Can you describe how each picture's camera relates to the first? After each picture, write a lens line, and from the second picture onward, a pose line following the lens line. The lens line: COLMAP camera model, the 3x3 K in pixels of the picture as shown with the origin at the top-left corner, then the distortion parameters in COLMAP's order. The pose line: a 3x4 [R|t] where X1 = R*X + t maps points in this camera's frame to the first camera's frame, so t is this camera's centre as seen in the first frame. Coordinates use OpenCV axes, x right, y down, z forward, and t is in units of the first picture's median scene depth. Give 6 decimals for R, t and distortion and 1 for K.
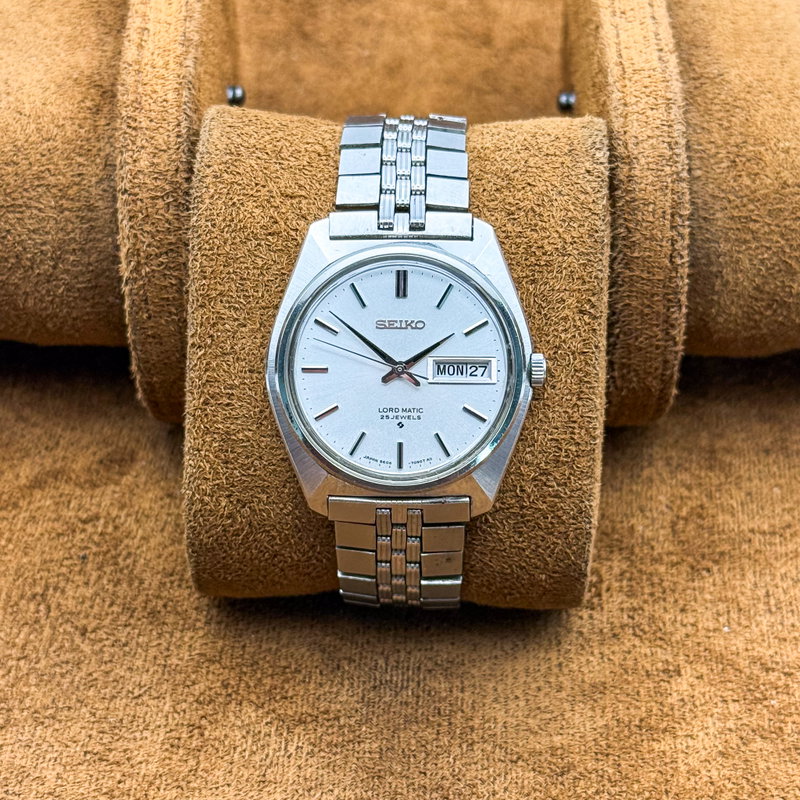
lens RADIAL K [[1916.3, 0, 387.8], [0, 1916.3, 401.7], [0, 0, 1]] dist [0.125142, 0.298330]
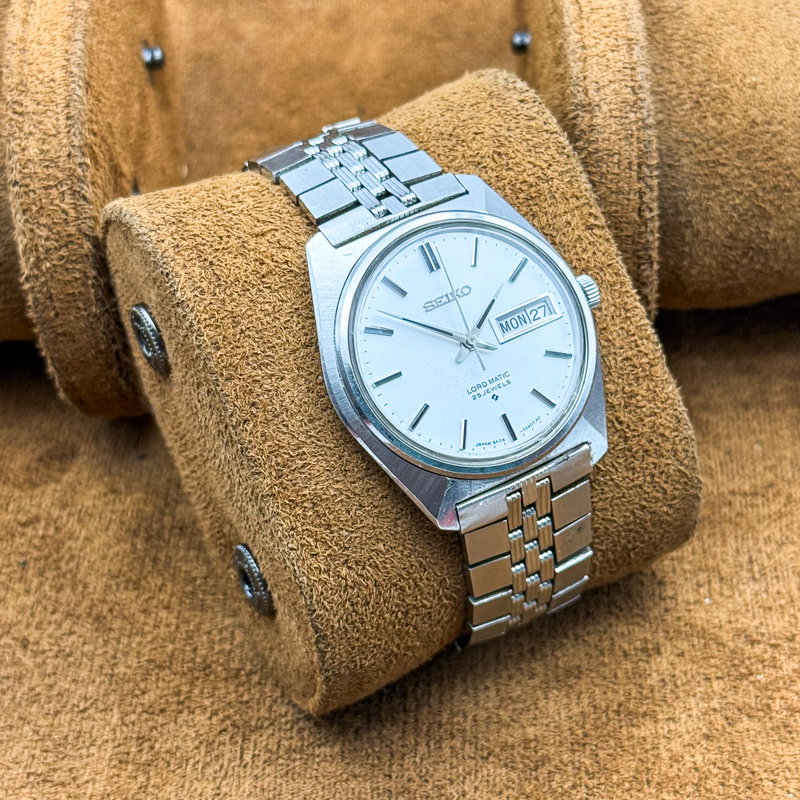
lens RADIAL K [[1916.3, 0, 387.8], [0, 1916.3, 401.7], [0, 0, 1]] dist [0.125142, 0.298330]
pose [[0.858341, -0.388597, 0.335027, -0.335031], [0.441486, 0.892078, -0.096370, 0.077453], [-0.261421, 0.230628, 0.937267, 0.153960]]
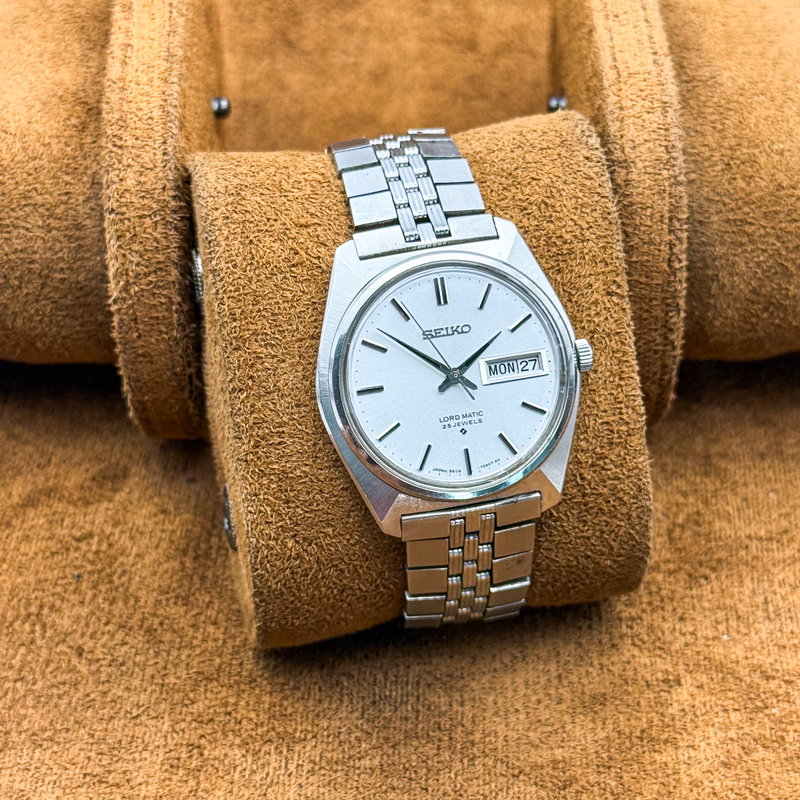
lens RADIAL K [[1916.3, 0, 387.8], [0, 1916.3, 401.7], [0, 0, 1]] dist [0.125142, 0.298330]
pose [[0.972134, -0.164572, 0.166945, -0.189943], [0.172721, 0.984334, -0.035426, 0.024810], [-0.158499, 0.063273, 0.985330, 0.024533]]
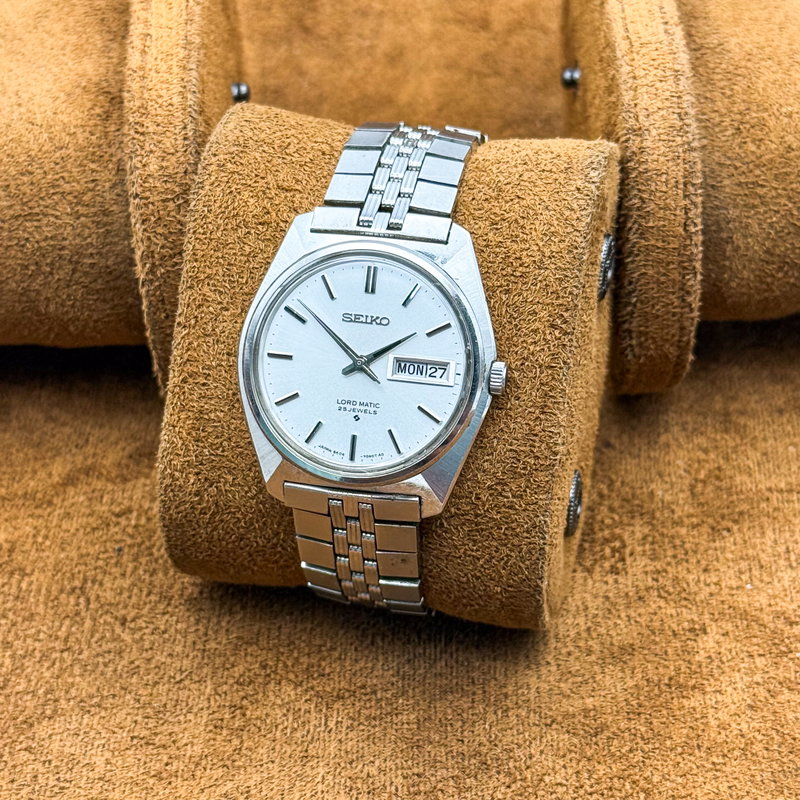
lens RADIAL K [[1916.3, 0, 387.8], [0, 1916.3, 401.7], [0, 0, 1]] dist [0.125142, 0.298330]
pose [[0.980416, 0.098716, -0.170409, 0.189994], [-0.106378, 0.993659, -0.036412, 0.037771], [0.165734, 0.053827, 0.984700, 0.002440]]
